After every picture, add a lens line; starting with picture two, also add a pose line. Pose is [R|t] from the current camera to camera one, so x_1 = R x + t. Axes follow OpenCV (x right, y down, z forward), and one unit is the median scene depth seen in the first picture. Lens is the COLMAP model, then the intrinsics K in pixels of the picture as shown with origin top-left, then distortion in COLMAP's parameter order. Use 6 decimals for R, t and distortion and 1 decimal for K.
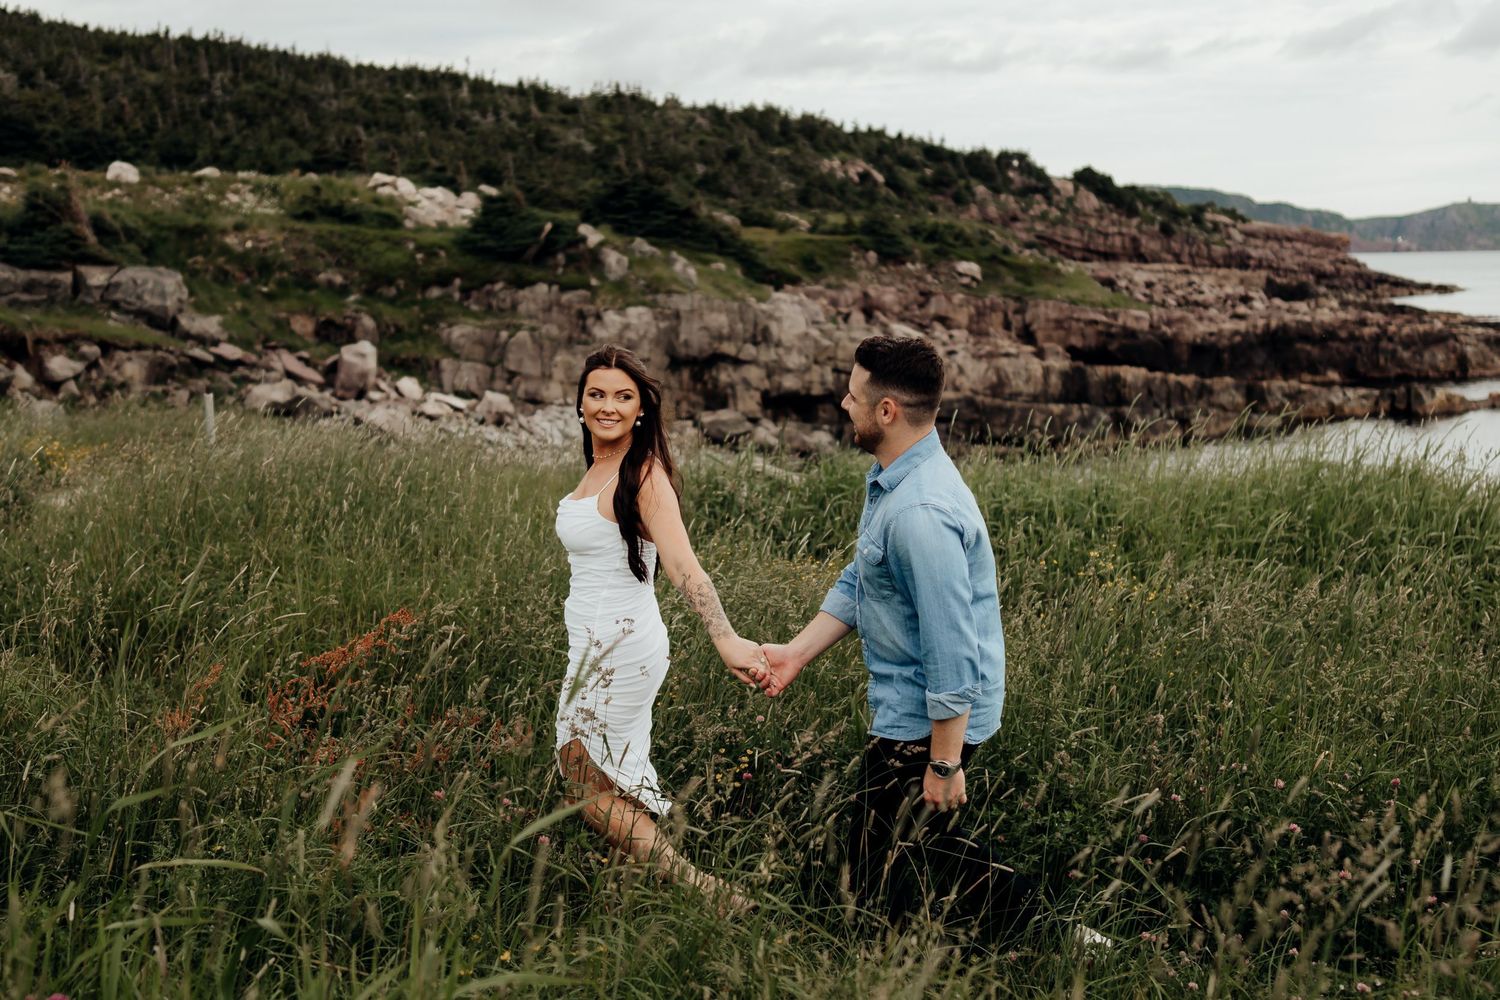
lens RADIAL K [[1589.1, 0, 741.1], [0, 1589.1, 497.4], [0, 0, 1]] dist [0.000079, 0.011083]
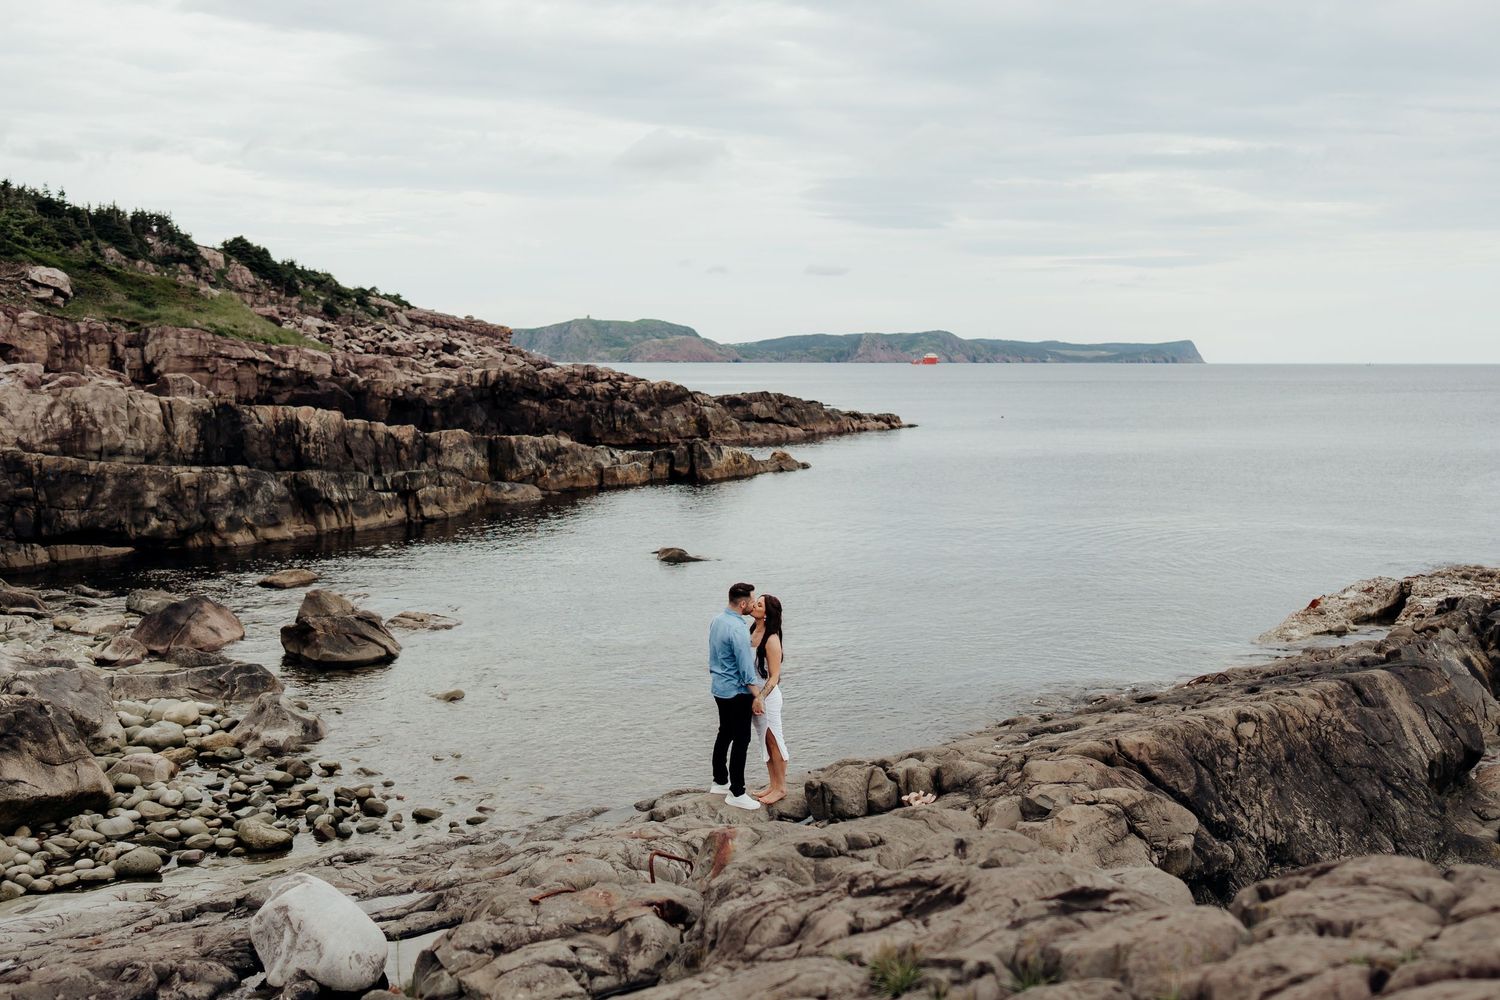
lens RADIAL K [[1502.4, 0, 745.8], [0, 1502.4, 499.9], [0, 0, 1]] dist [0.001443, -0.002718]
pose [[0.861597, -0.027391, 0.506853, 0.071634], [0.058662, 0.997225, -0.045827, -0.008096], [-0.504191, 0.069218, 0.860814, 0.321573]]
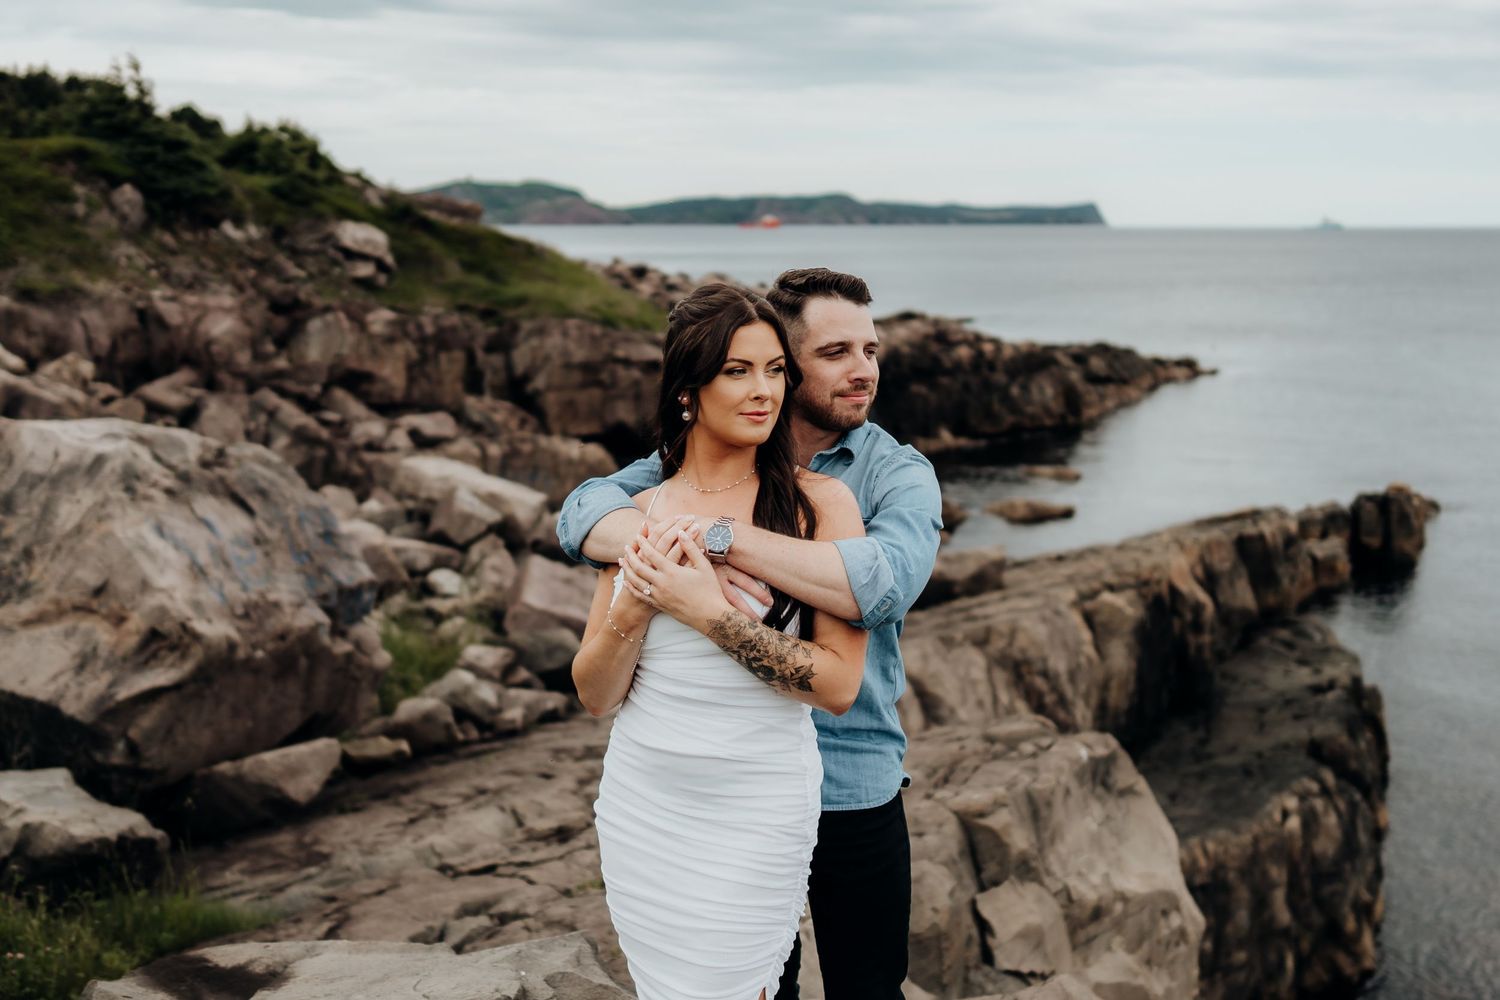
lens RADIAL K [[1540.6, 0, 741.2], [0, 1540.6, 497.6], [0, 0, 1]] dist [-0.002932, -0.007848]
pose [[0.818841, -0.082623, 0.568044, -0.002375], [0.069237, 0.996578, 0.045149, -0.087230], [-0.569830, 0.002359, 0.821759, 0.607145]]
